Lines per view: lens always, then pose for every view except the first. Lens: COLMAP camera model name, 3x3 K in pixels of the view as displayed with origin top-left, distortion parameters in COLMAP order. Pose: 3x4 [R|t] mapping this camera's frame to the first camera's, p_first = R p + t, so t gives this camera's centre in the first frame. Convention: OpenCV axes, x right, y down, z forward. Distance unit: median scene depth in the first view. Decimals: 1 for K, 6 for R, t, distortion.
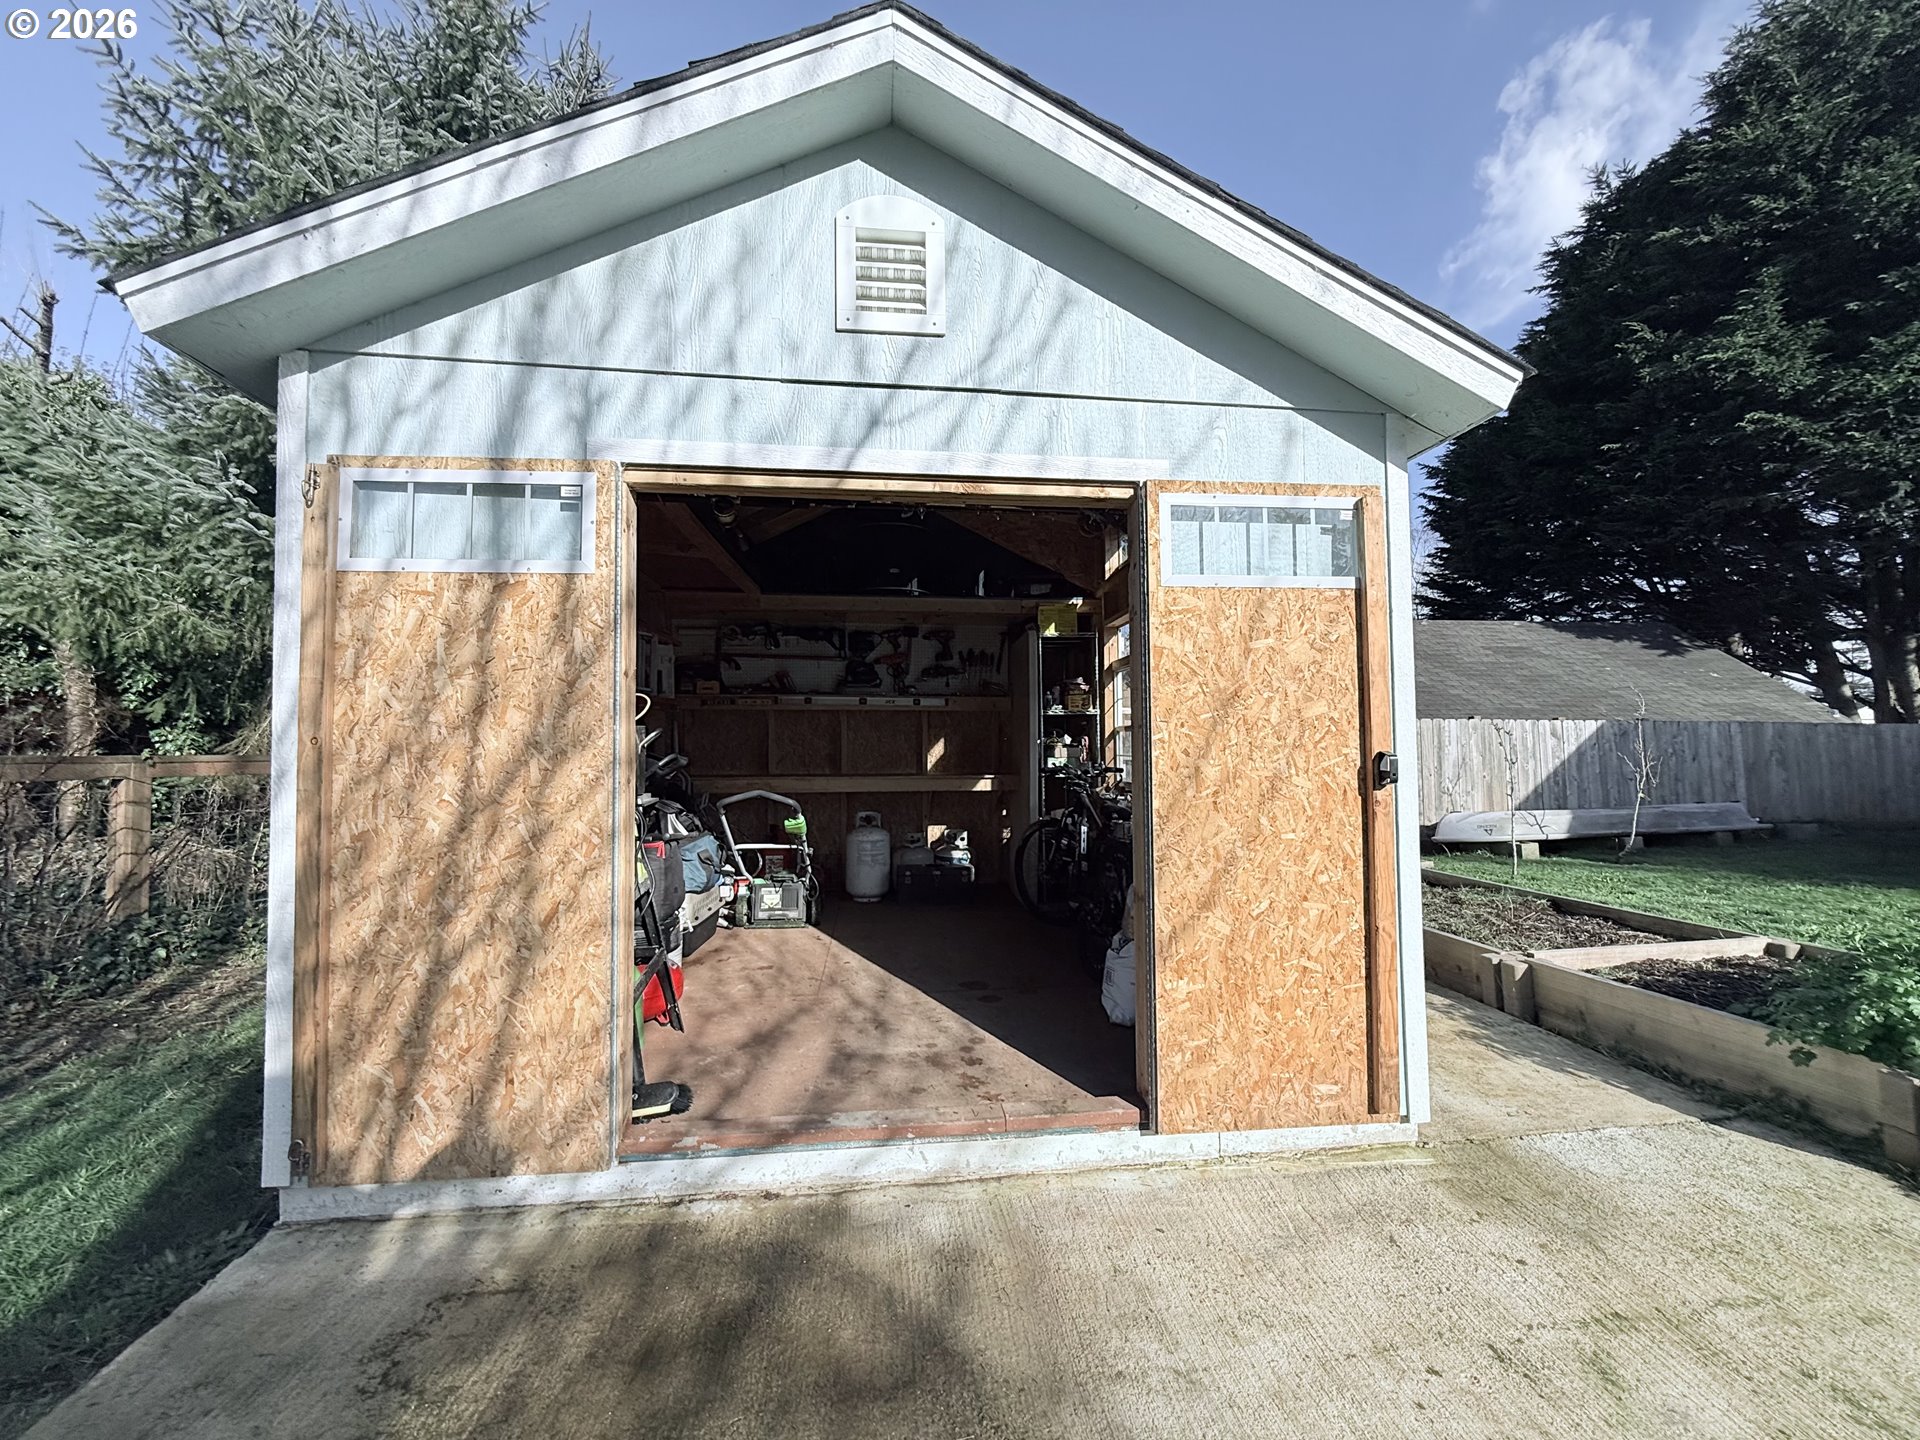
lens RADIAL K [[762.9, 0, 959.4], [0, 762.9, 714.1], [0, 0, 1]] dist [0.003436, -0.001050]
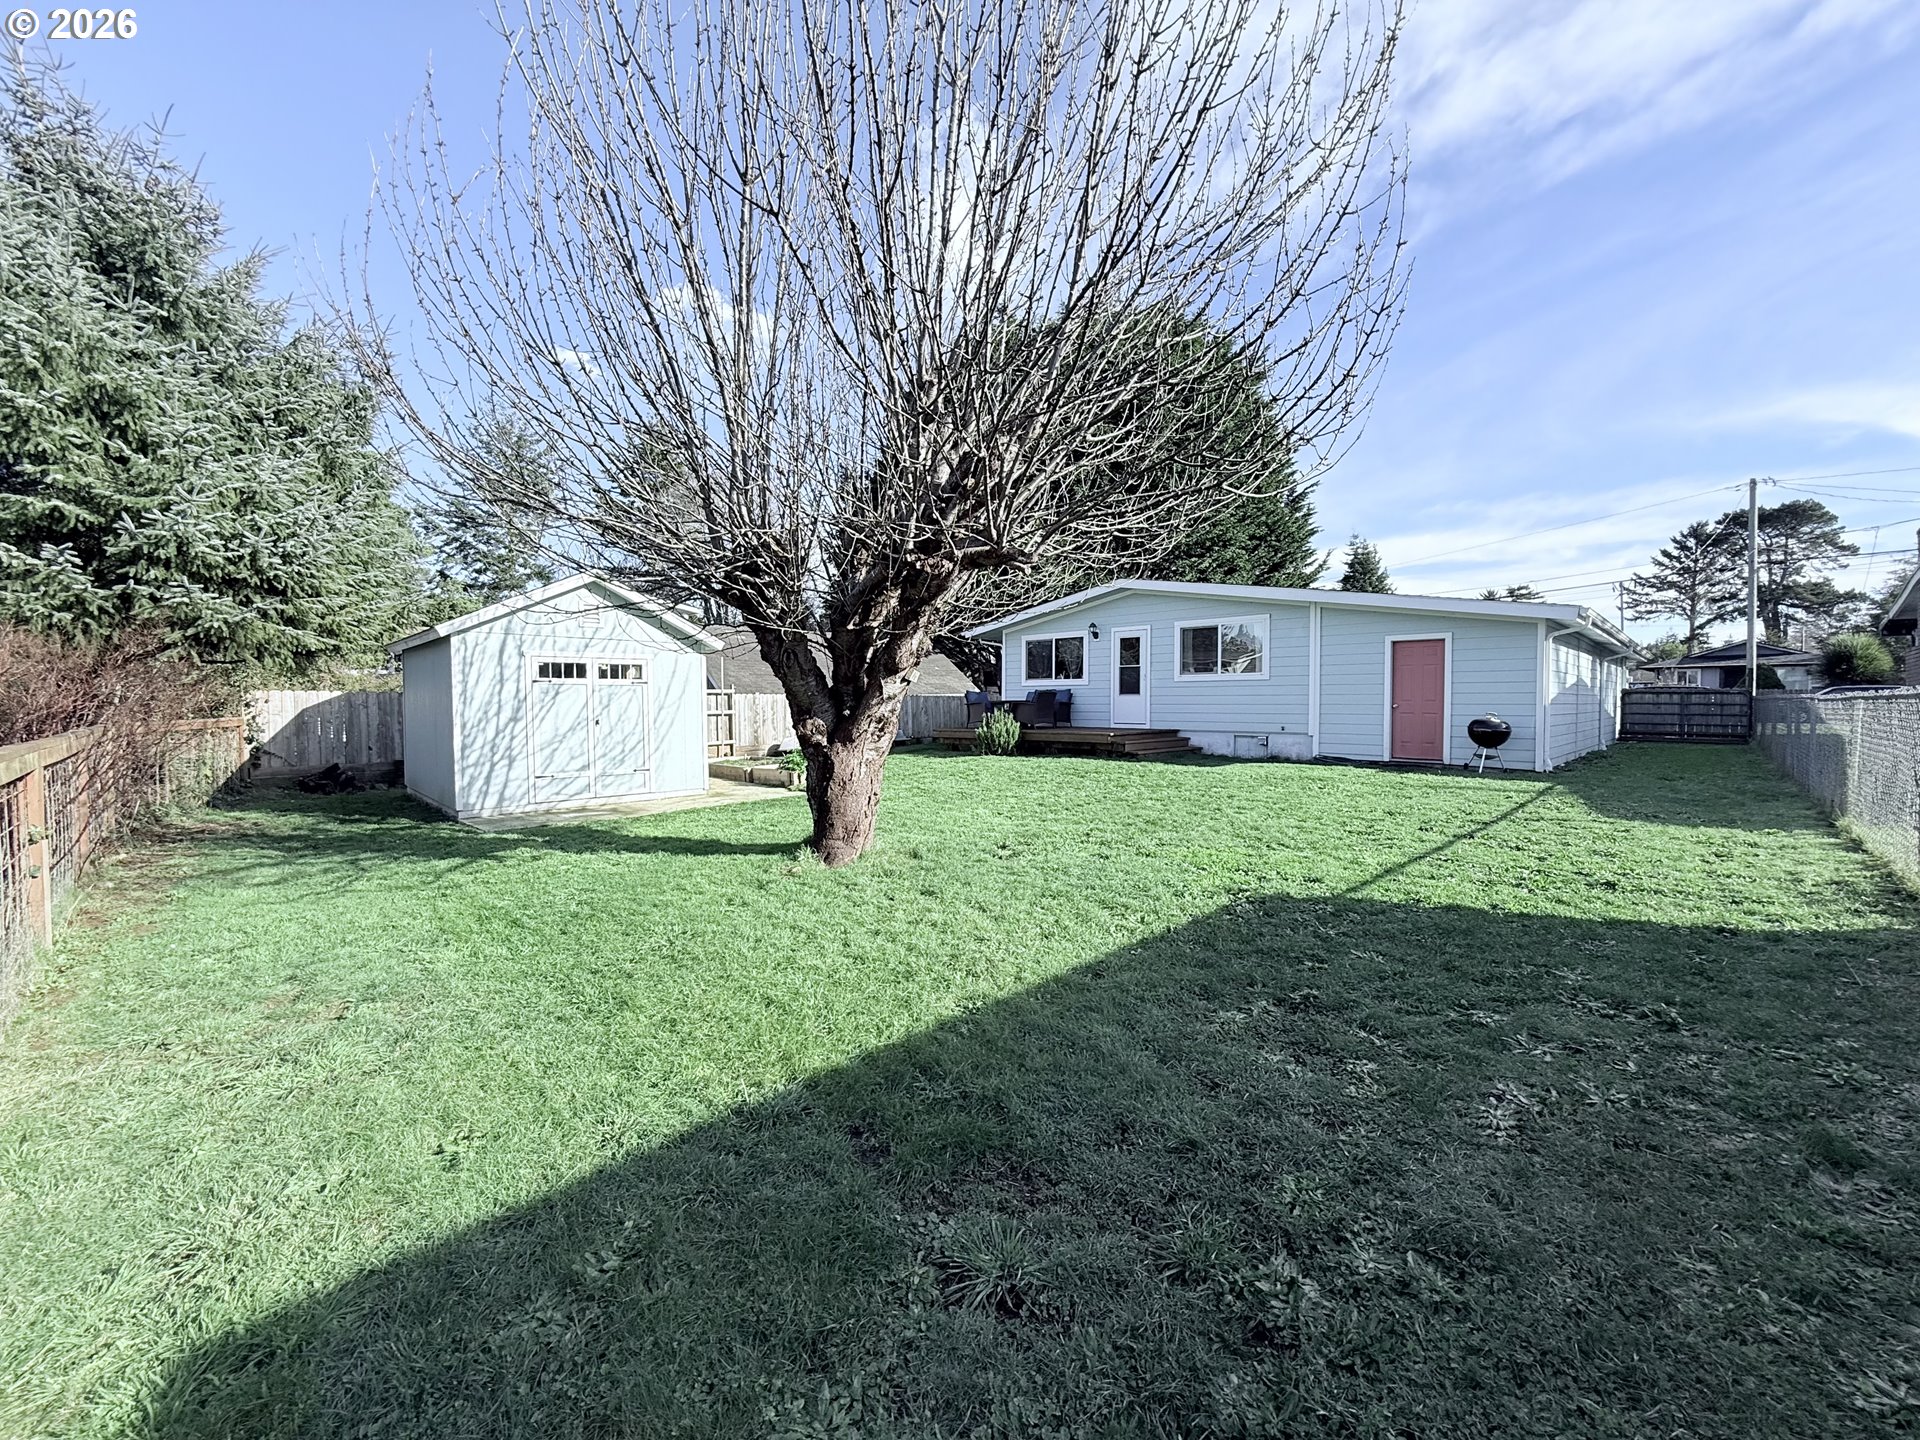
lens RADIAL K [[762.9, 0, 962.5], [0, 762.9, 724.0], [0, 0, 1]] dist [0.003436, -0.001050]
pose [[0.998624, 0.000111, 0.052434, 1.985168], [-0.003271, 0.998182, 0.060189, -0.222796], [-0.052332, -0.060277, 0.996809, -3.859418]]
